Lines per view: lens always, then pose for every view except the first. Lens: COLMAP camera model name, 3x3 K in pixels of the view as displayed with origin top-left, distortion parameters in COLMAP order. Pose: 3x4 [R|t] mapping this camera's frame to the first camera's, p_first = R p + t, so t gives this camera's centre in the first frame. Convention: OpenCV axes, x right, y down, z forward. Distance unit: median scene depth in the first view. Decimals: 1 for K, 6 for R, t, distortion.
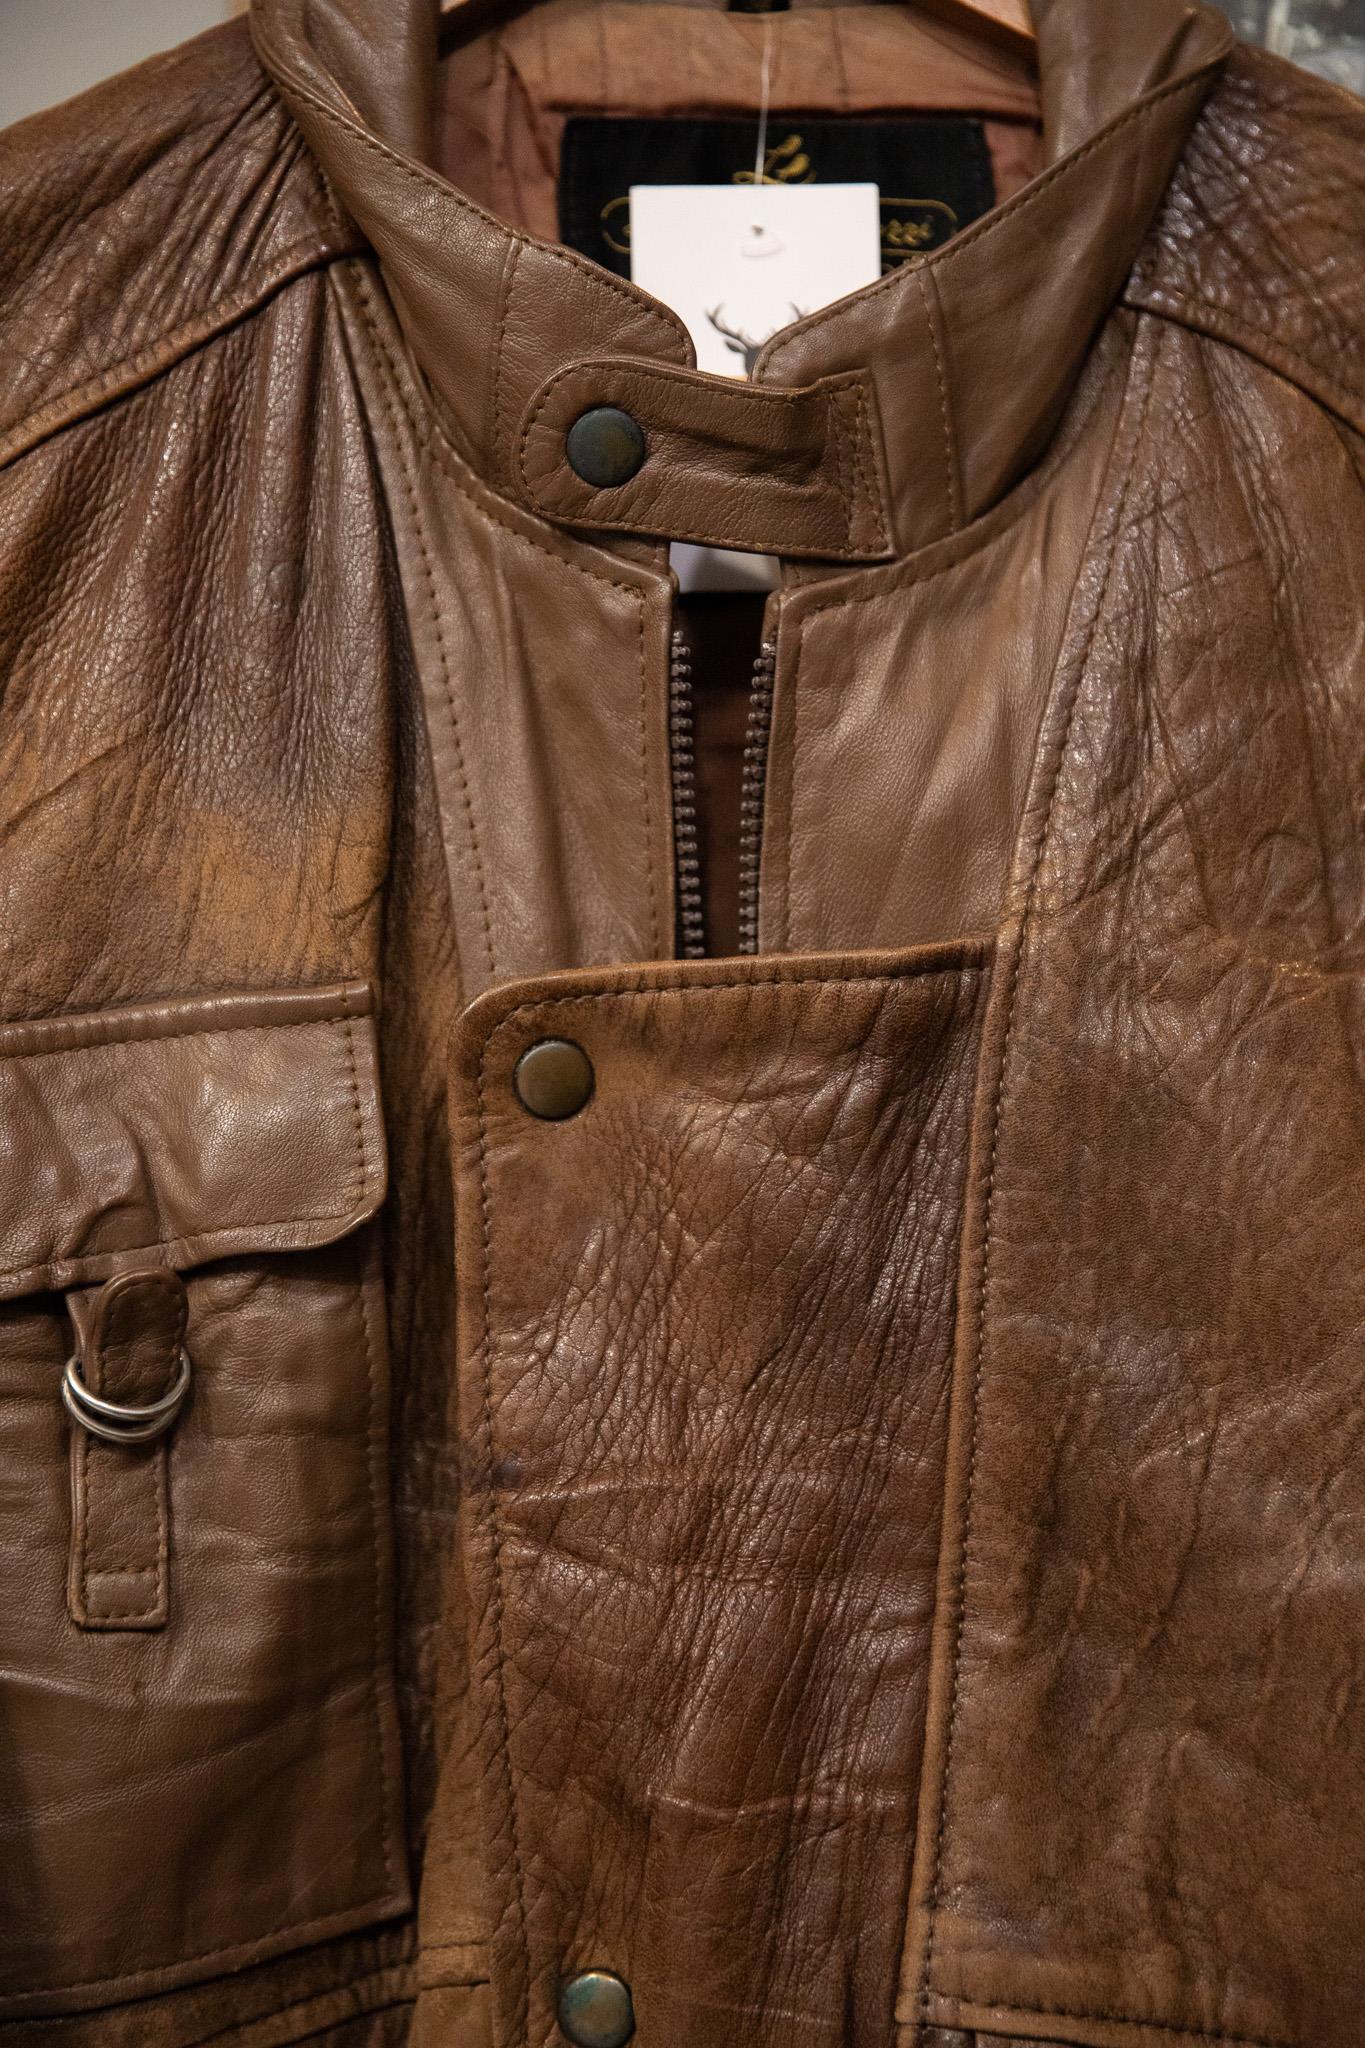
lens RADIAL K [[3969.0, 0, 693.8], [0, 3969.0, 1124.7], [0, 0, 1]] dist [0.095464, -0.074144]
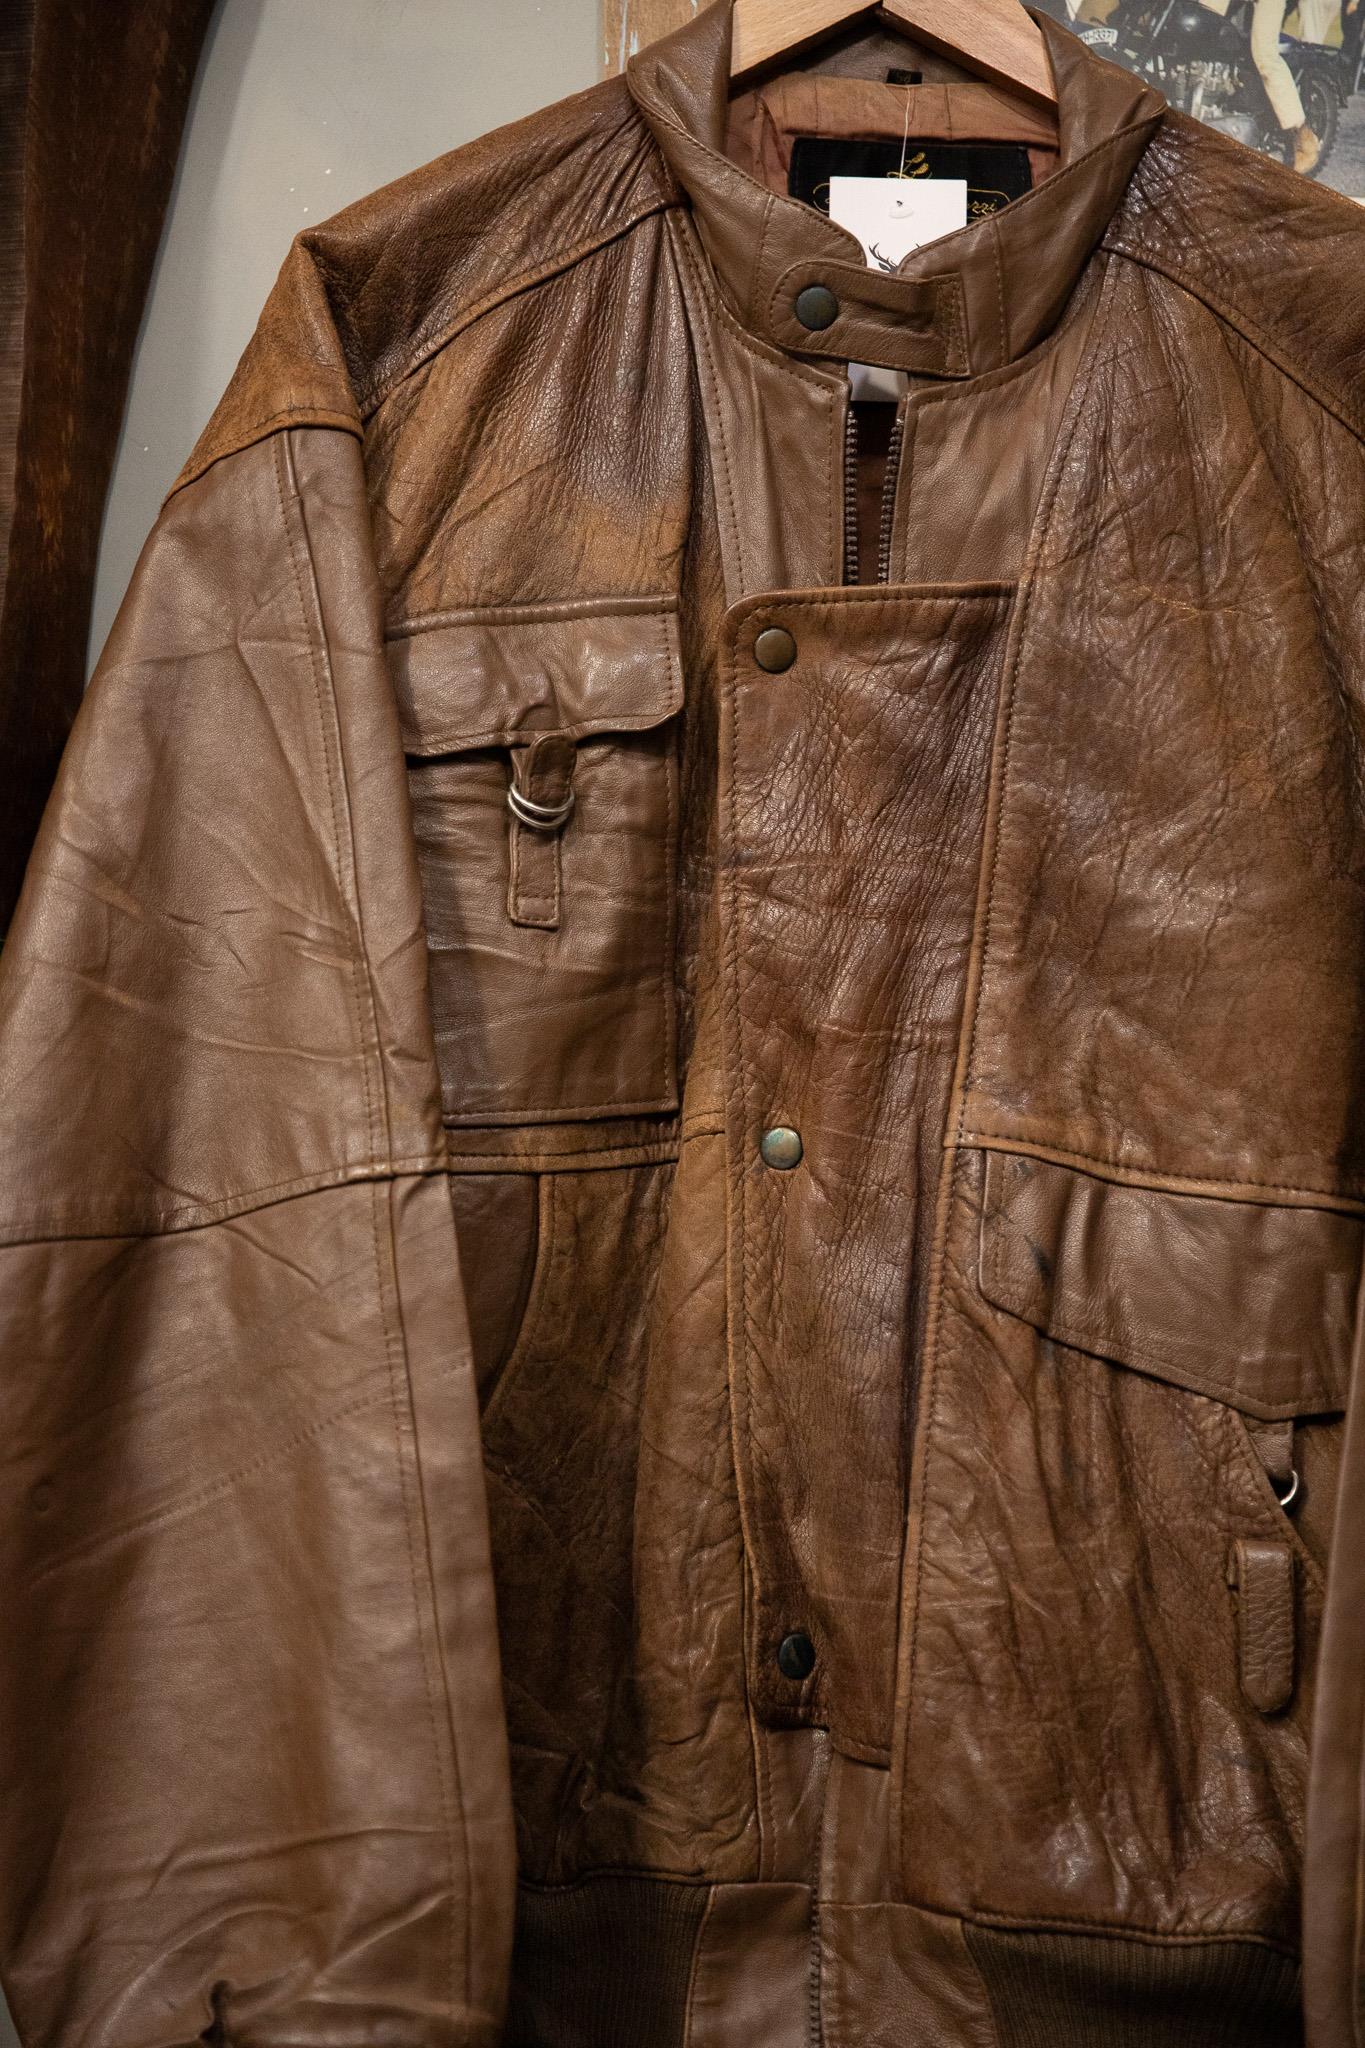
lens RADIAL K [[3969.0, 0, 693.8], [0, 3969.0, 1124.7], [0, 0, 1]] dist [0.095464, -0.074144]
pose [[0.999288, 0.036596, -0.009128, -0.047955], [-0.036944, 0.998460, -0.041391, 0.285387], [0.007599, 0.041698, 0.999101, -0.829367]]
